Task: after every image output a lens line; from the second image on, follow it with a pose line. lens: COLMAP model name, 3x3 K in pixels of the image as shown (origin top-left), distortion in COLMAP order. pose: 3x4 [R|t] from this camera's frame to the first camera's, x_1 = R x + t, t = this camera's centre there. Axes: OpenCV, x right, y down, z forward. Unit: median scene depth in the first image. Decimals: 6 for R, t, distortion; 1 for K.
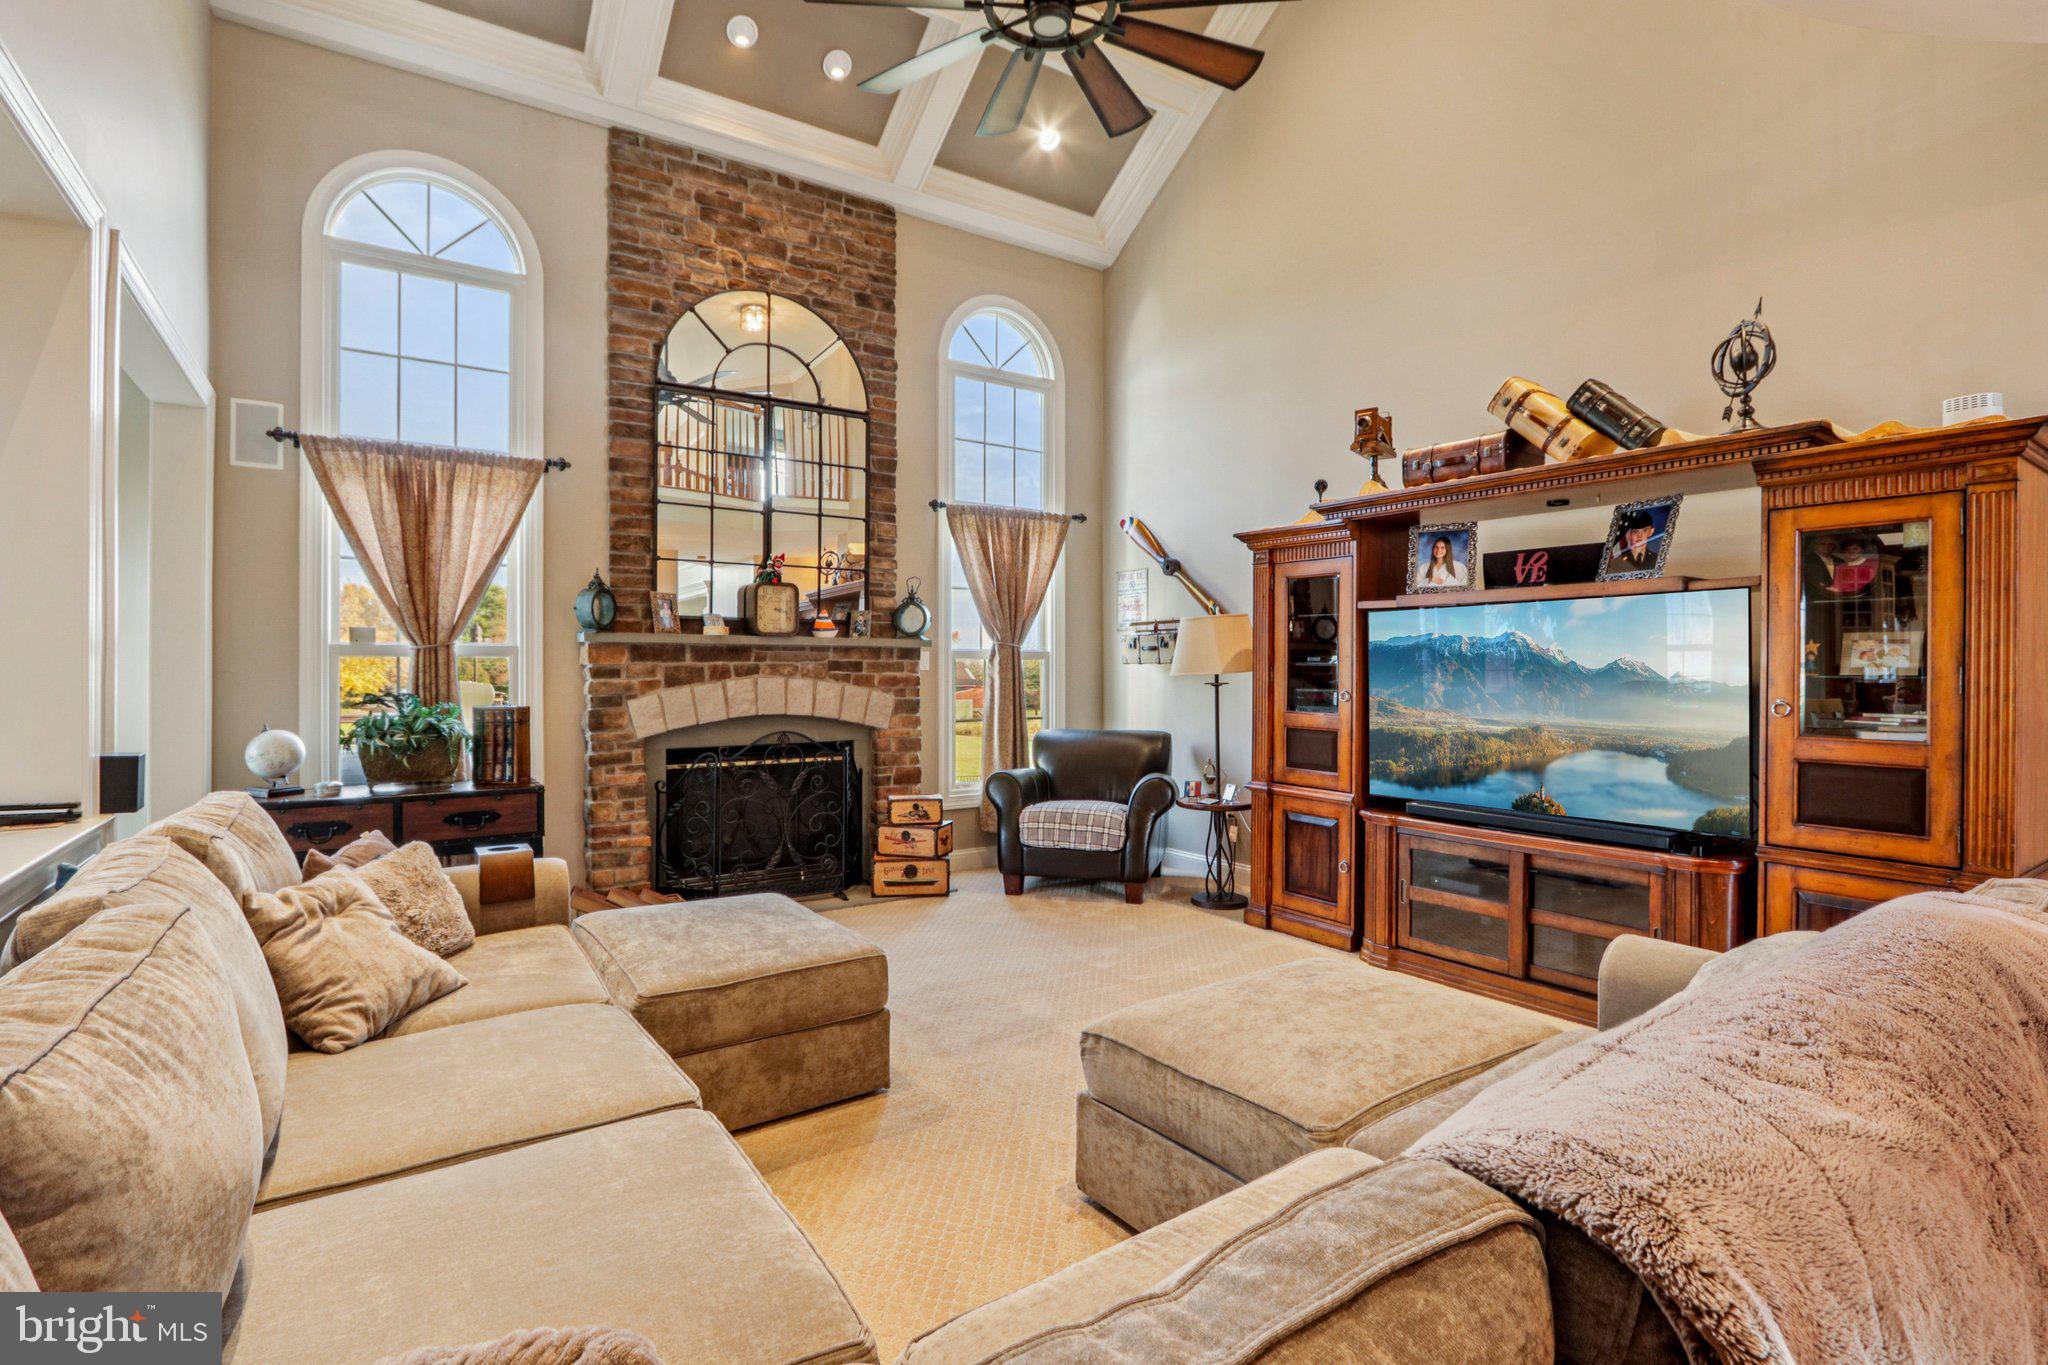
lens RADIAL K [[986.9, 0, 999.0], [0, 986.9, 667.4], [0, 0, 1]] dist [-0.017187, 0.002863]
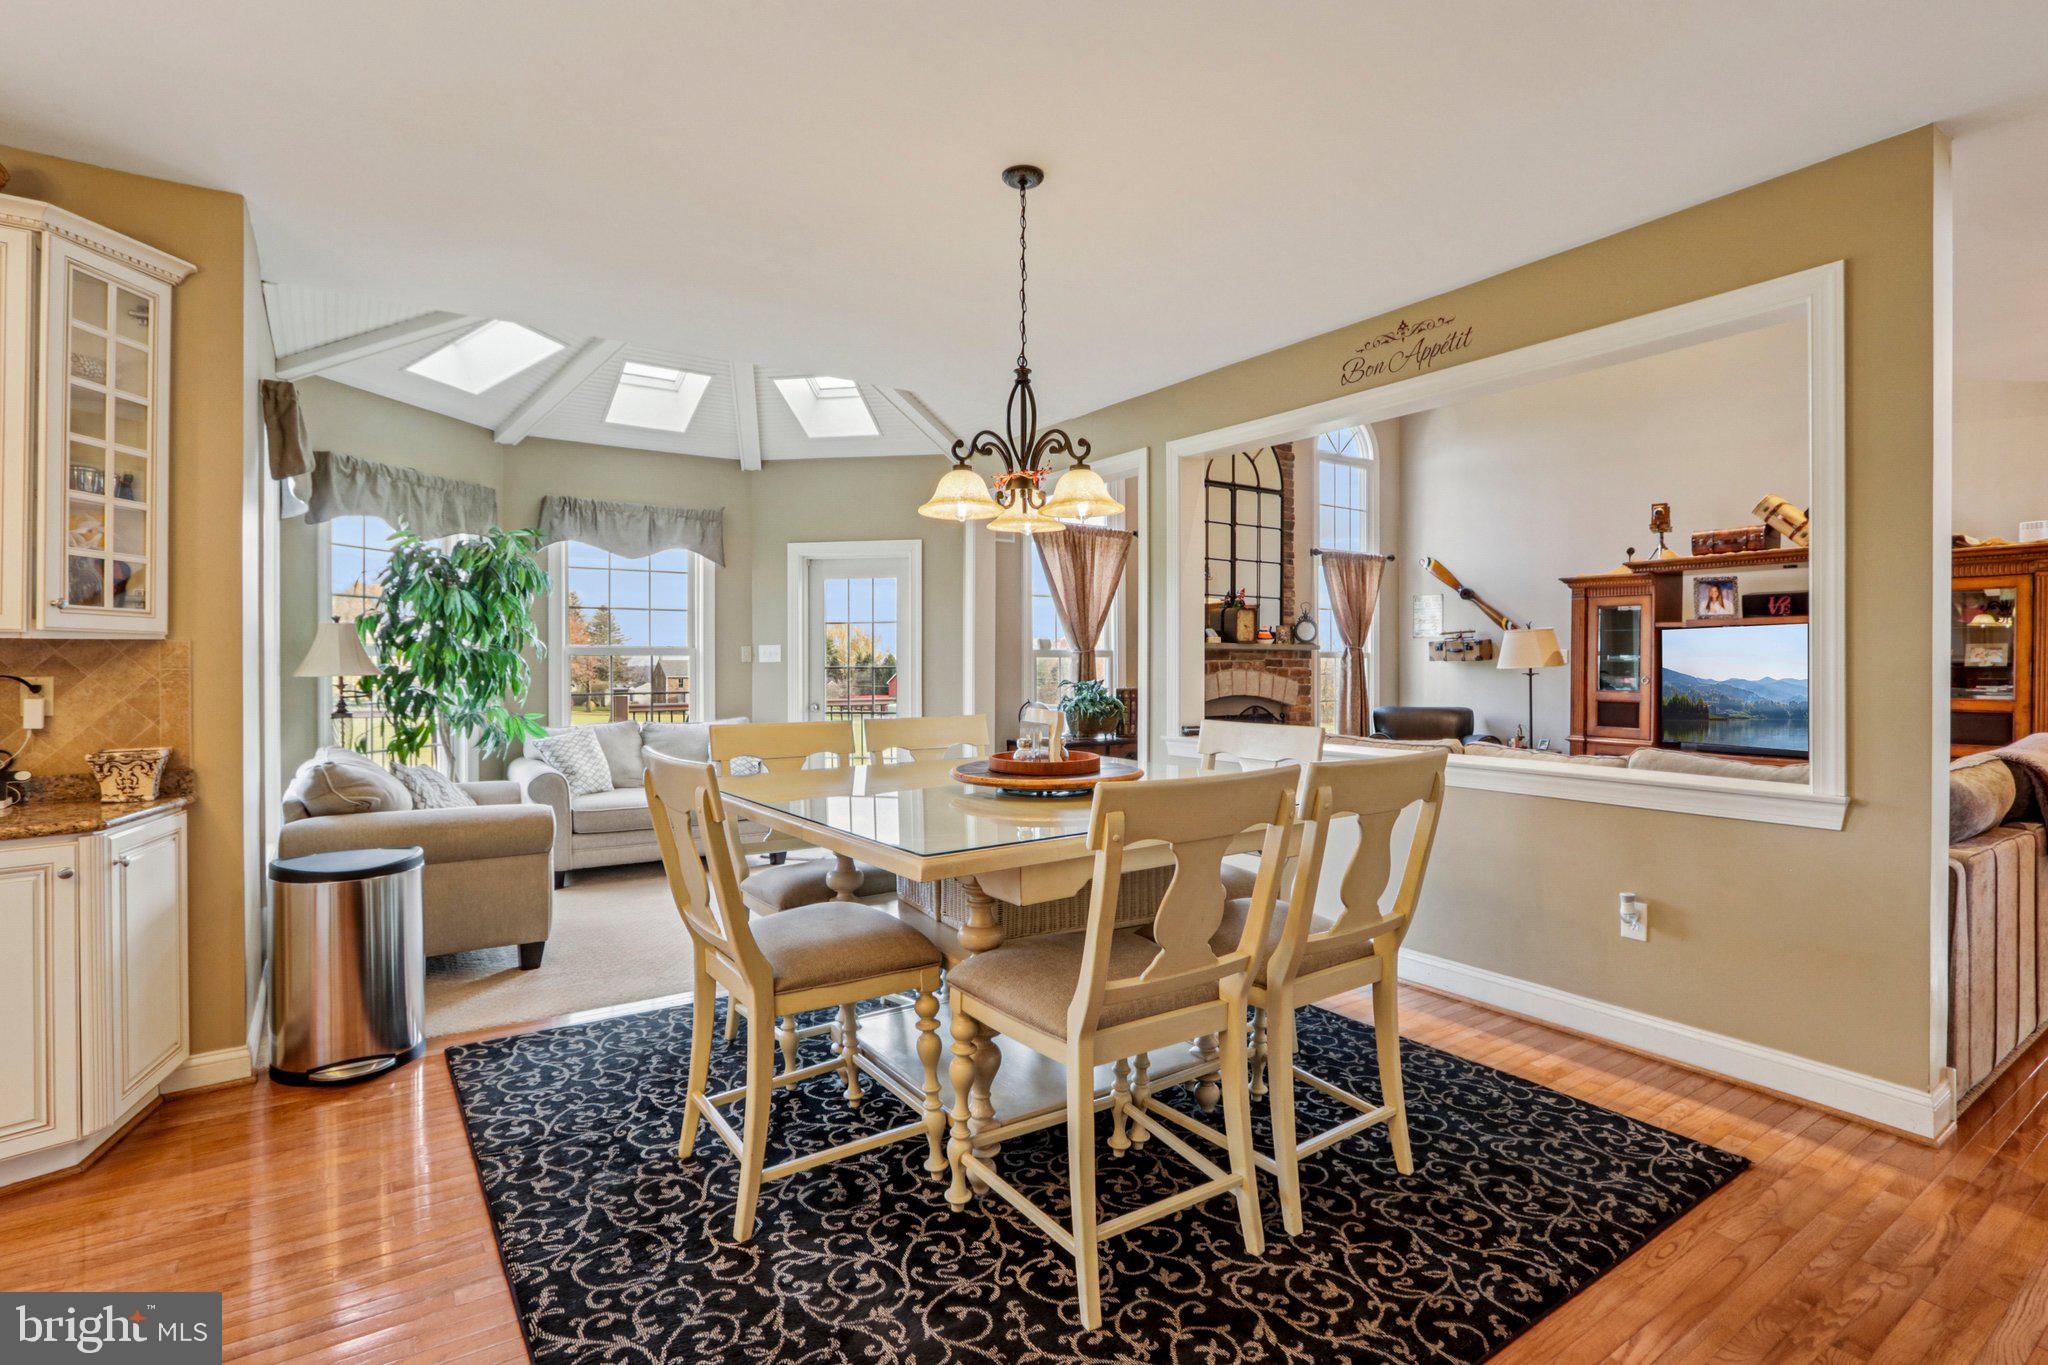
lens RADIAL K [[986.9, 0, 1029.7], [0, 986.9, 669.0], [0, 0, 1]] dist [-0.017187, 0.002863]
pose [[0.999579, -0.003026, 0.028872, -0.637605], [0.002902, 0.999986, 0.004317, 0.000372], [-0.028884, -0.004231, 0.999574, -0.530235]]
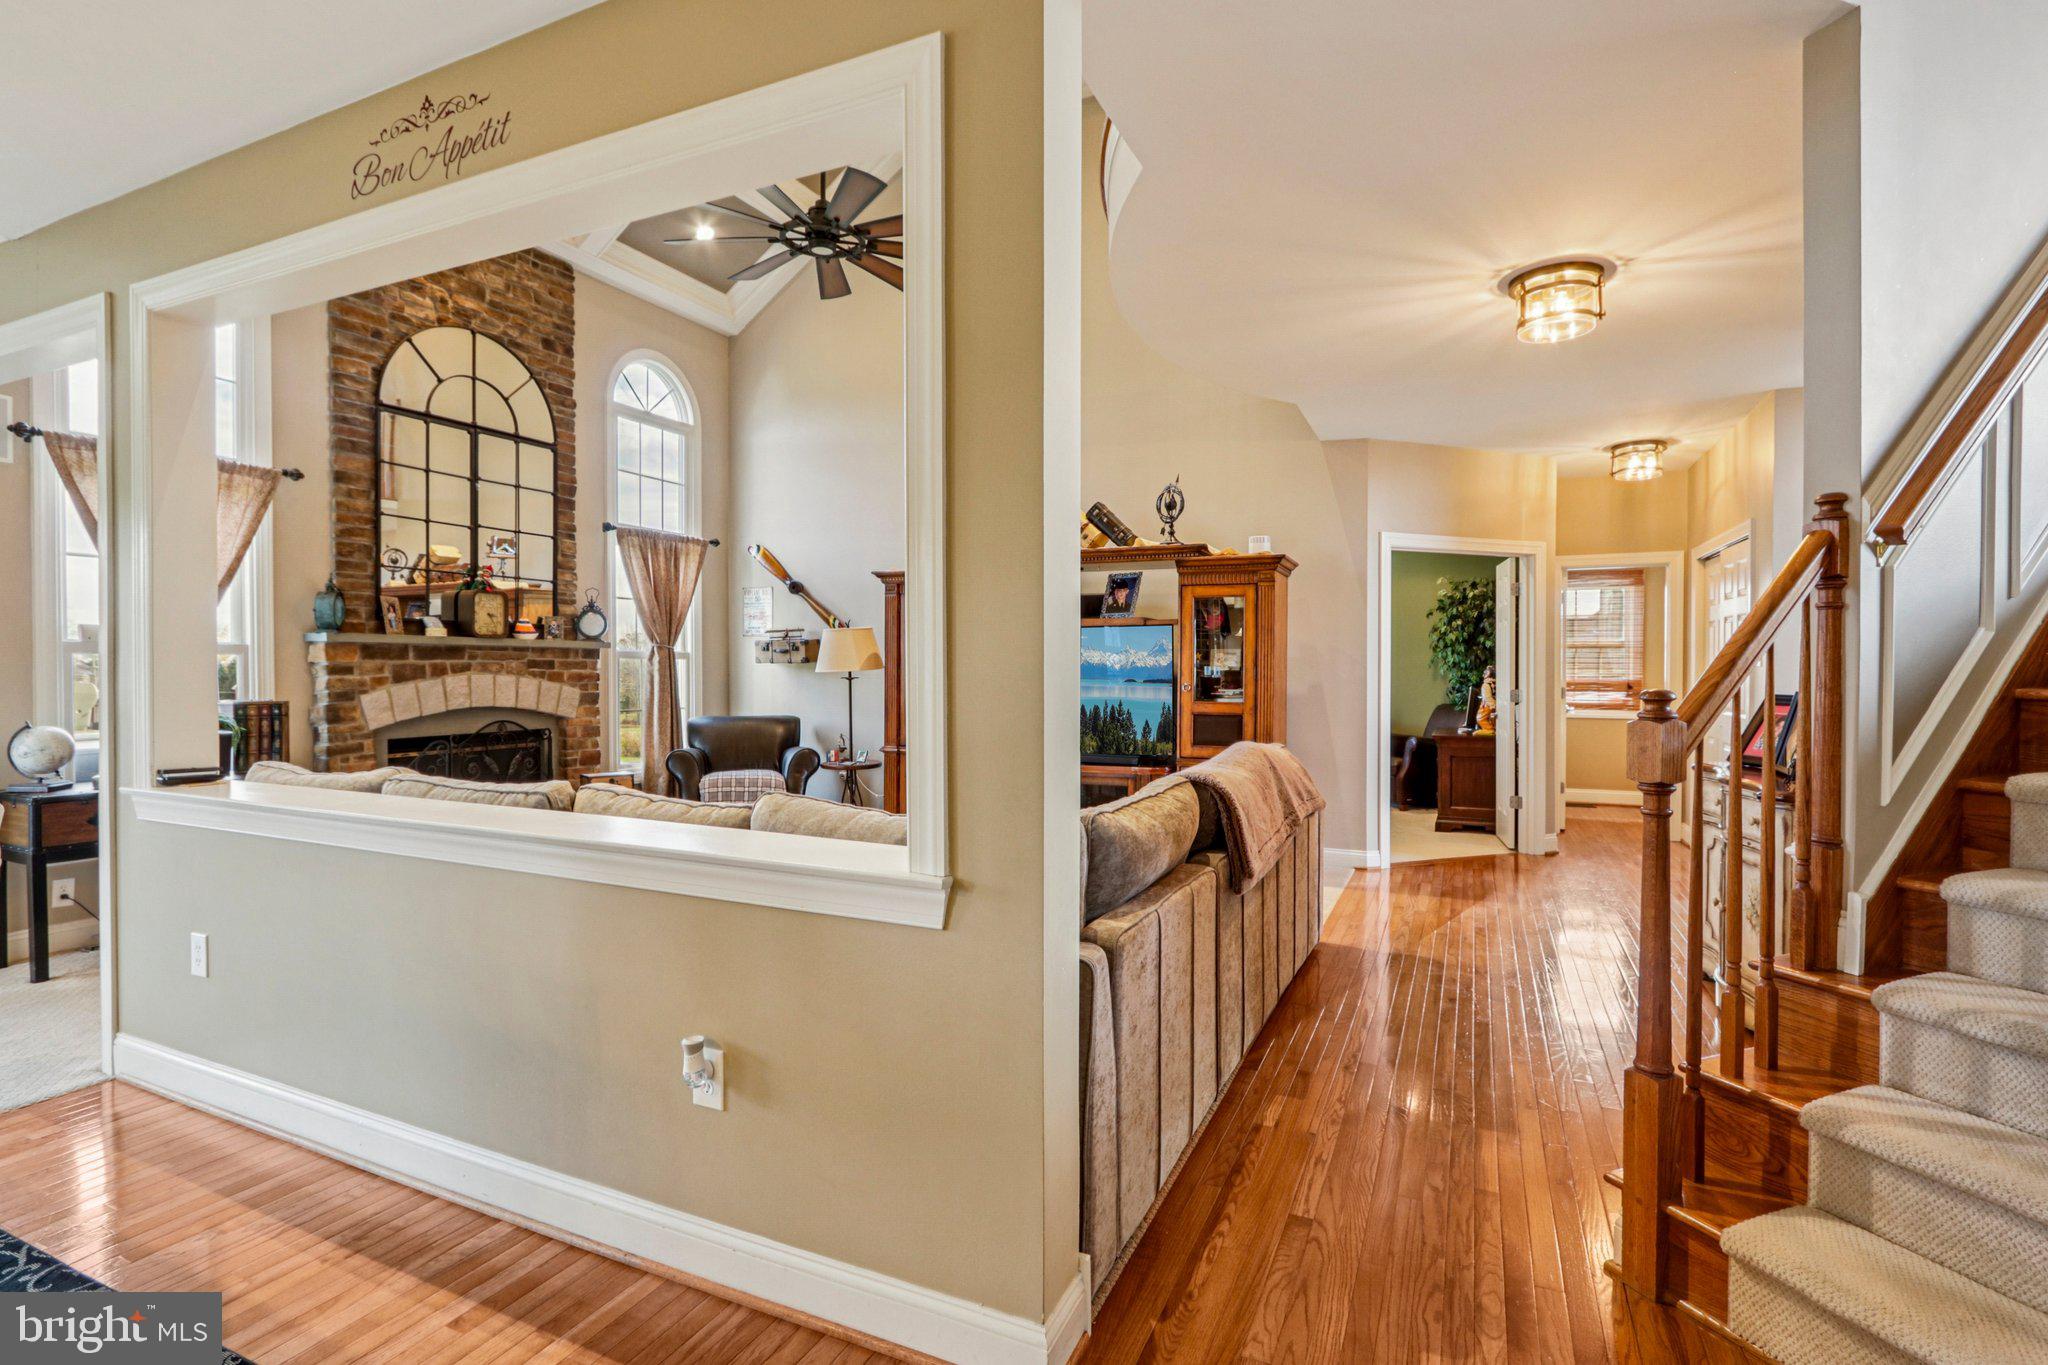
lens RADIAL K [[986.9, 0, 1020.2], [0, 986.9, 681.3], [0, 0, 1]] dist [-0.017187, 0.002863]
pose [[0.847160, -0.006680, 0.531296, -0.328878], [-0.001737, 0.999881, 0.015342, 0.000156], [-0.531335, -0.013920, 0.847047, -0.307901]]
